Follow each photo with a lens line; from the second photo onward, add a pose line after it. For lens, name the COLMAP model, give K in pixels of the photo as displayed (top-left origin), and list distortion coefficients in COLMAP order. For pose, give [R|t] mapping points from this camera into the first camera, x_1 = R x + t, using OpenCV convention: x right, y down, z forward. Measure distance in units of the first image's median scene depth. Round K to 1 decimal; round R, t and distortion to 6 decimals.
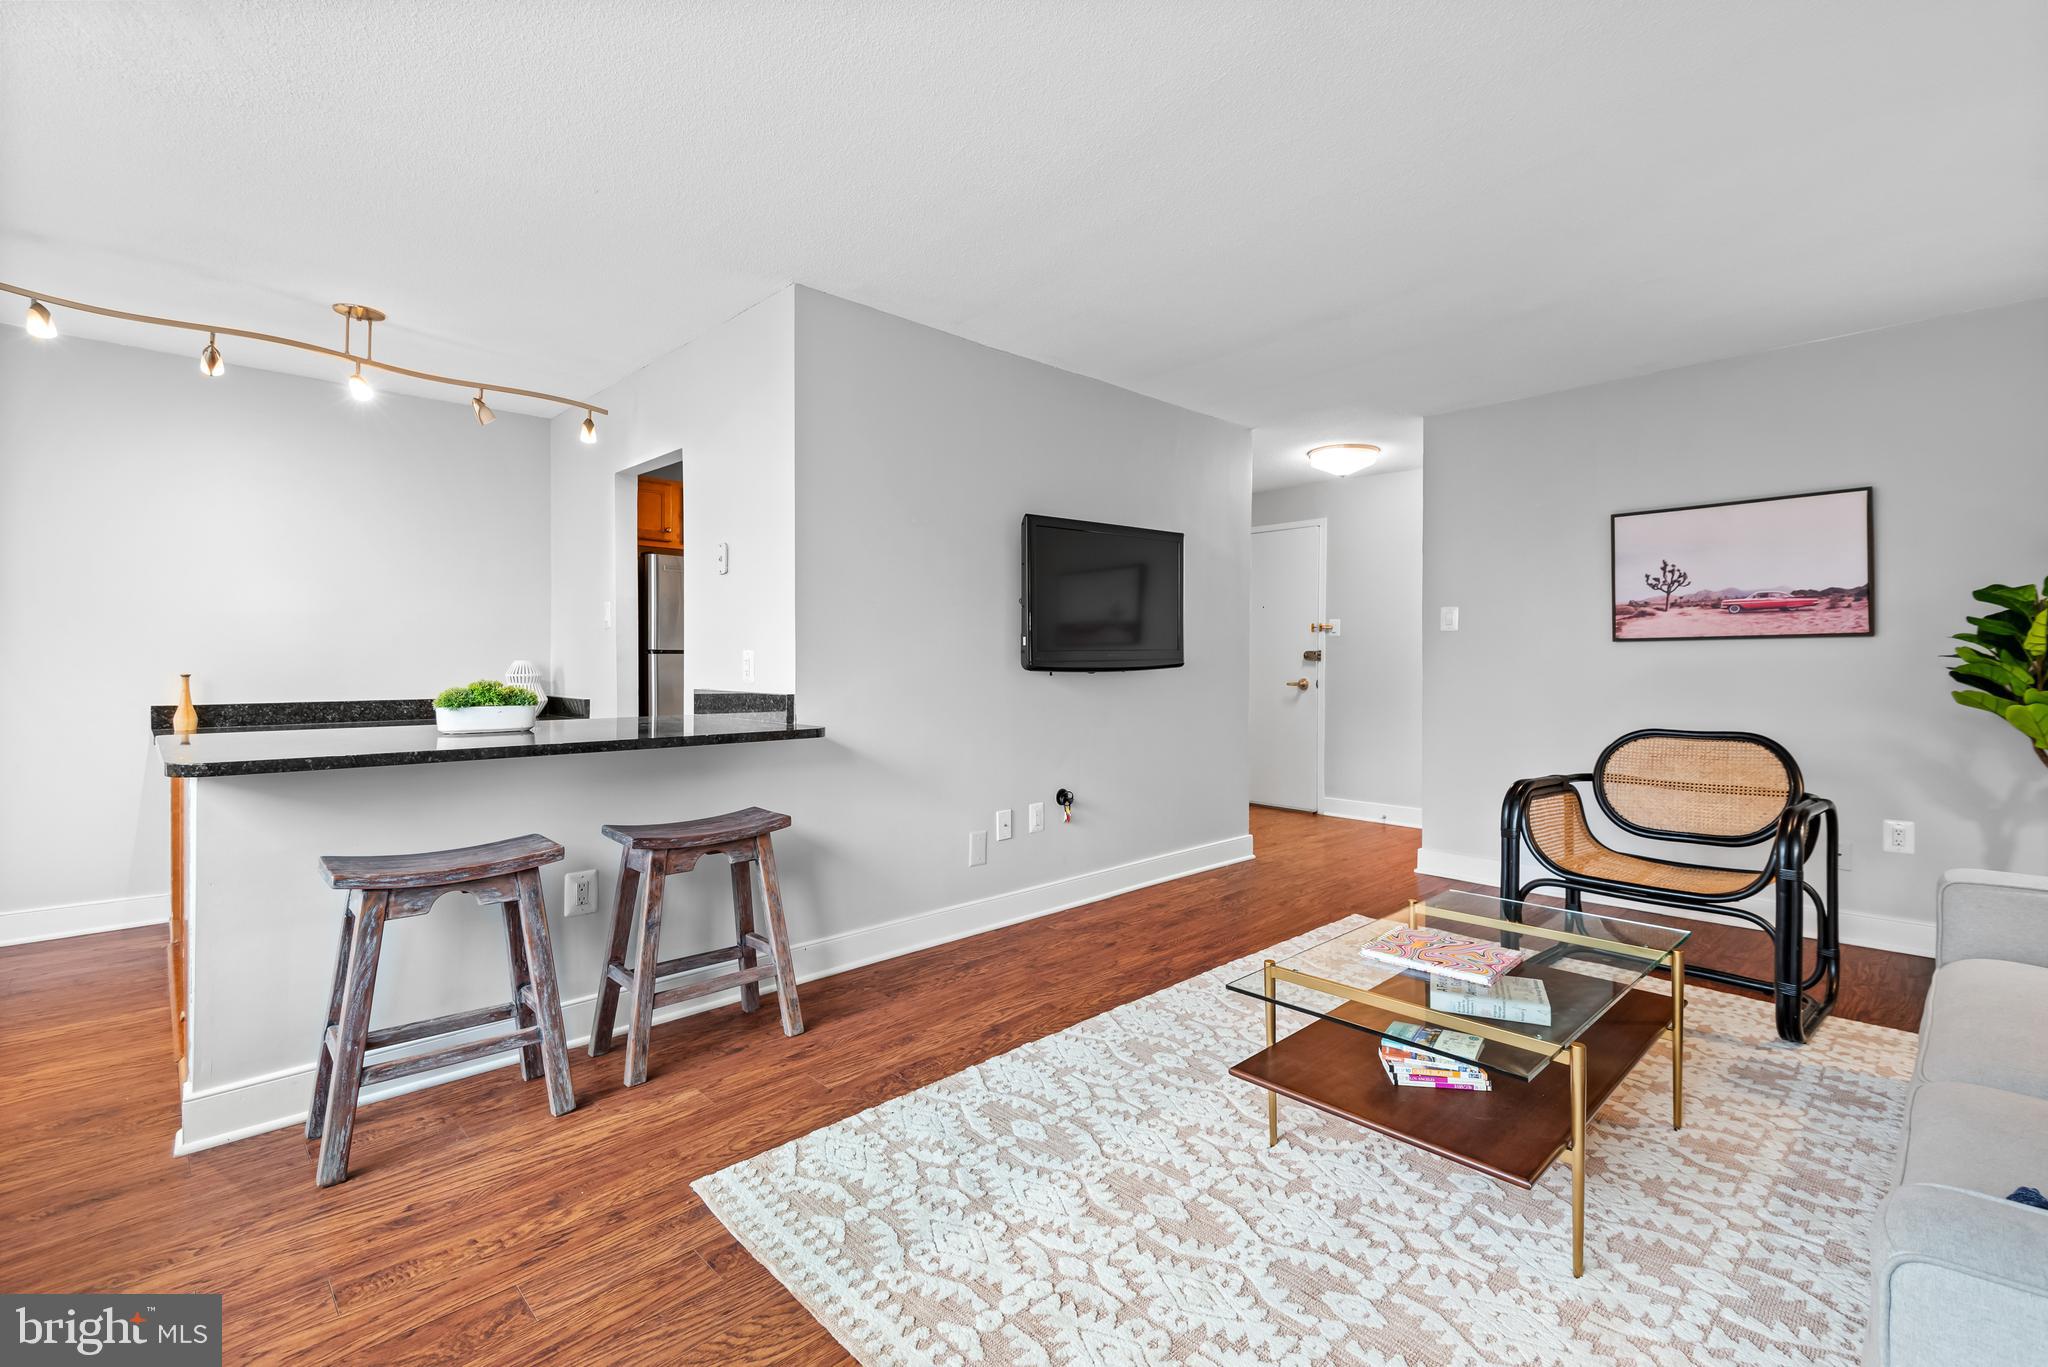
lens RADIAL K [[918.0, 0, 1060.1], [0, 918.0, 667.9], [0, 0, 1]] dist [0.001109, -0.001407]
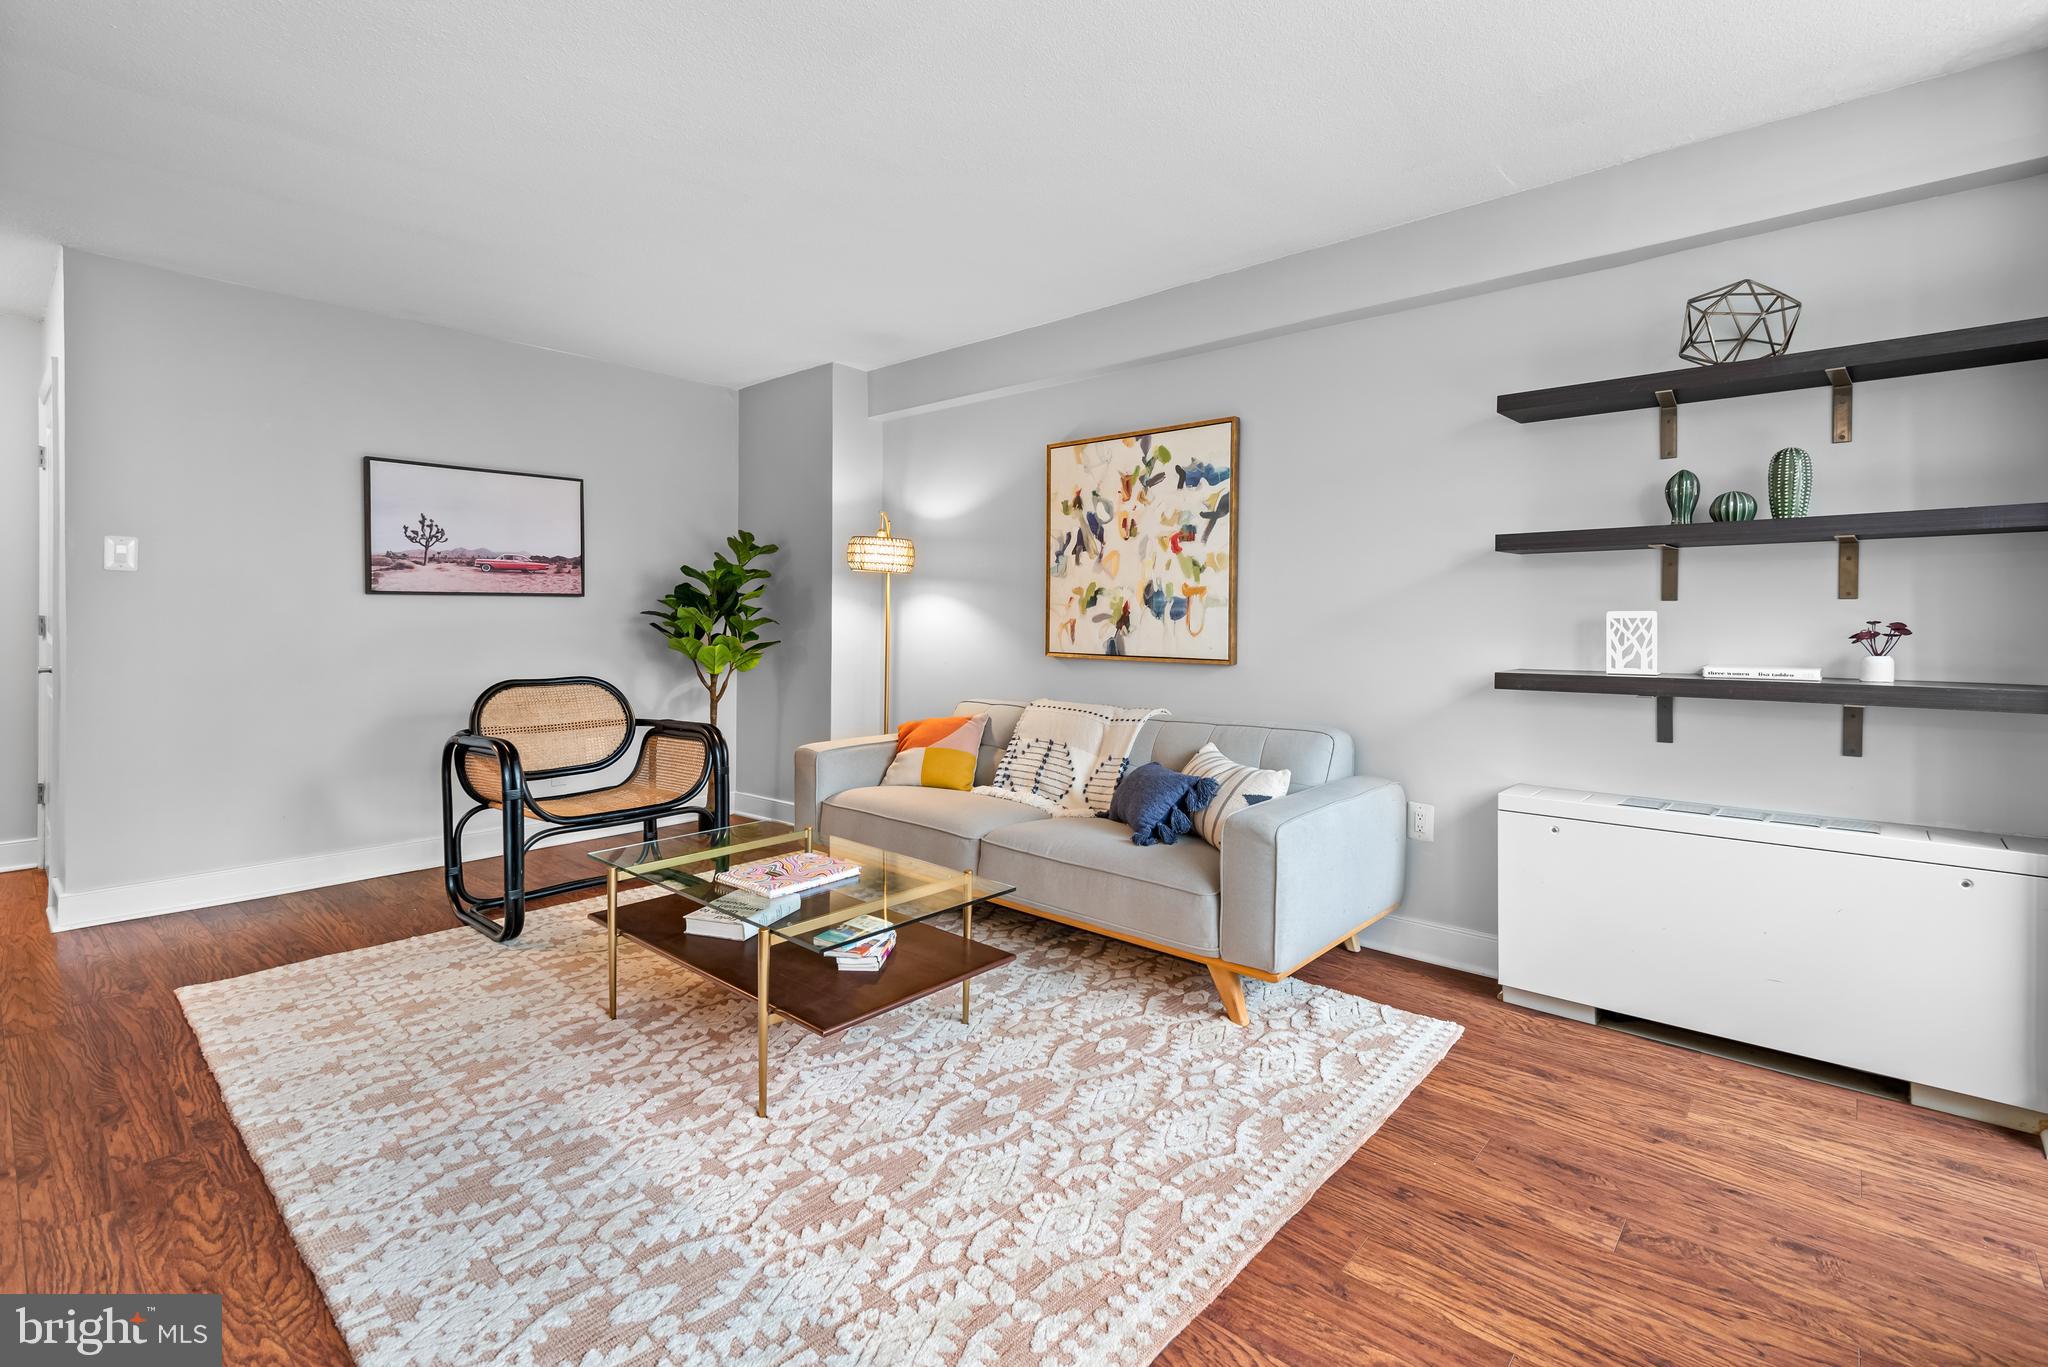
lens RADIAL K [[918.0, 0, 1046.1], [0, 918.0, 629.1], [0, 0, 1]] dist [0.001109, -0.001407]
pose [[-0.080495, -0.013892, 0.996658, -0.431745], [-0.001308, 0.999903, 0.013832, -0.007430], [-0.996754, -0.000190, -0.080506, 0.443299]]
